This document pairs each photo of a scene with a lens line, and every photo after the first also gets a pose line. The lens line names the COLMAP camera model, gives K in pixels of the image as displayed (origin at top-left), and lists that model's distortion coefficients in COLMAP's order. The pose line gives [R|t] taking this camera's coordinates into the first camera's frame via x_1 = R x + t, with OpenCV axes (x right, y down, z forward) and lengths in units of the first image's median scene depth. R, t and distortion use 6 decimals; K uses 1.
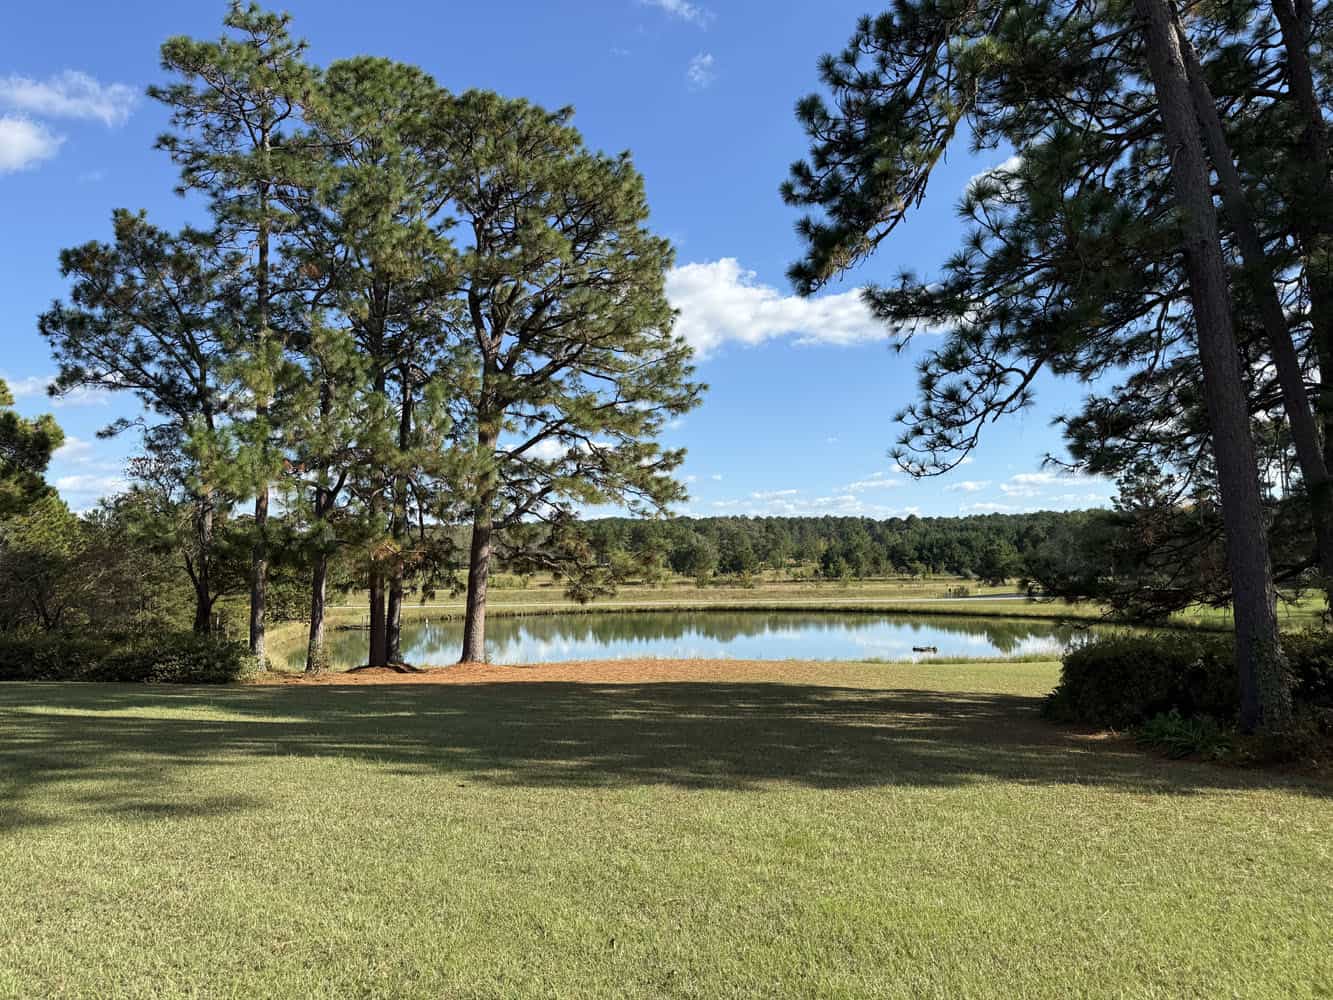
lens RADIAL K [[945.9, 0, 667.4], [0, 945.9, 499.8], [0, 0, 1]] dist [-0.006585, -0.009699]
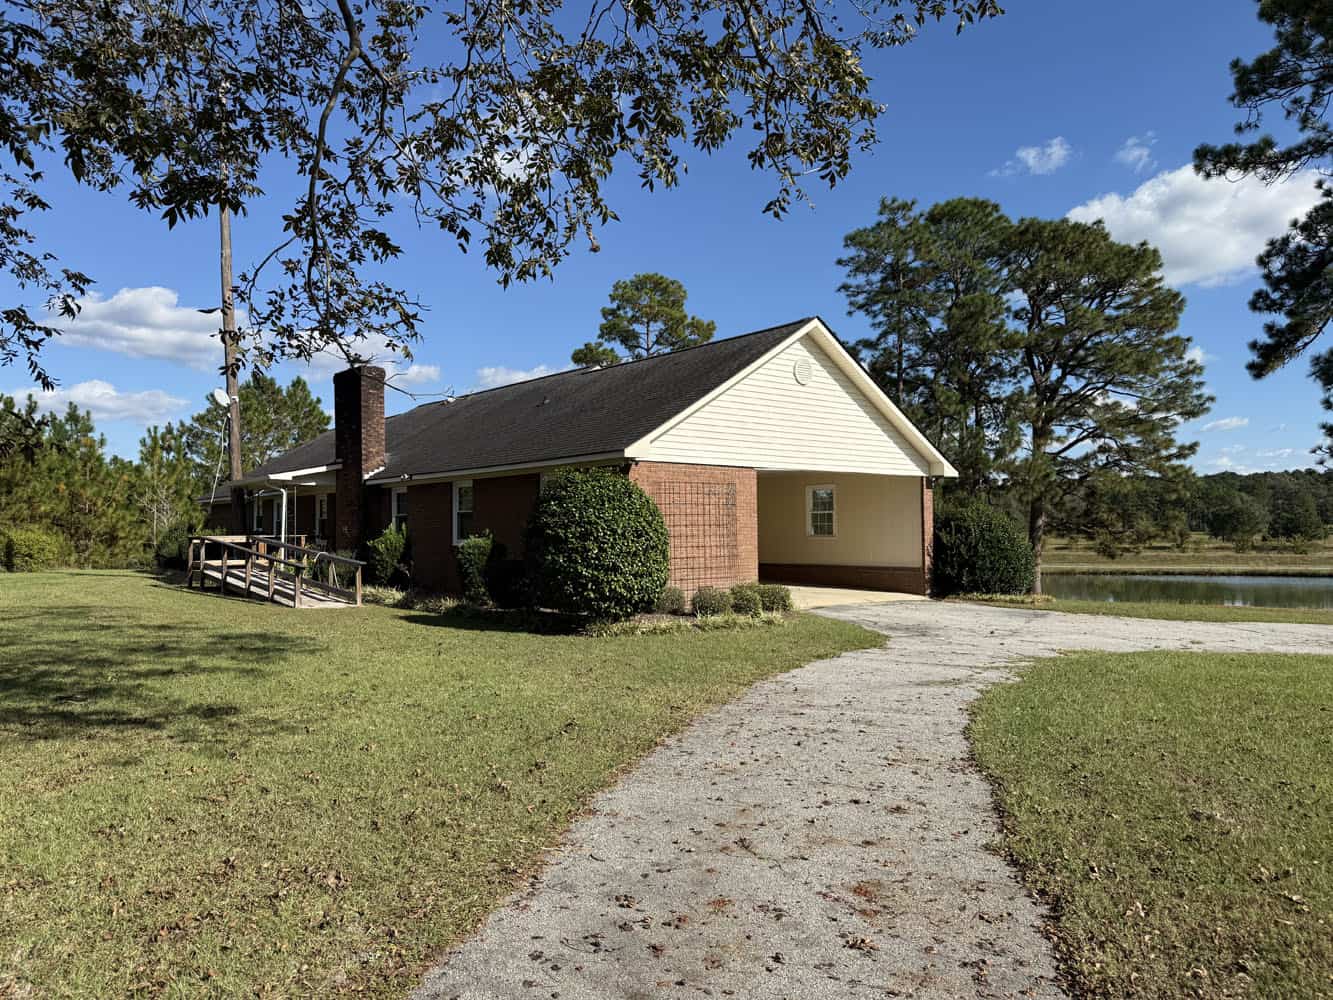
lens RADIAL K [[945.9, 0, 643.2], [0, 945.9, 520.2], [0, 0, 1]] dist [-0.006585, -0.009699]
pose [[0.858032, -0.004794, -0.513573, 0.030436], [0.035767, 0.998086, 0.050440, -0.040273], [0.512349, -0.061648, 0.856562, -0.525710]]
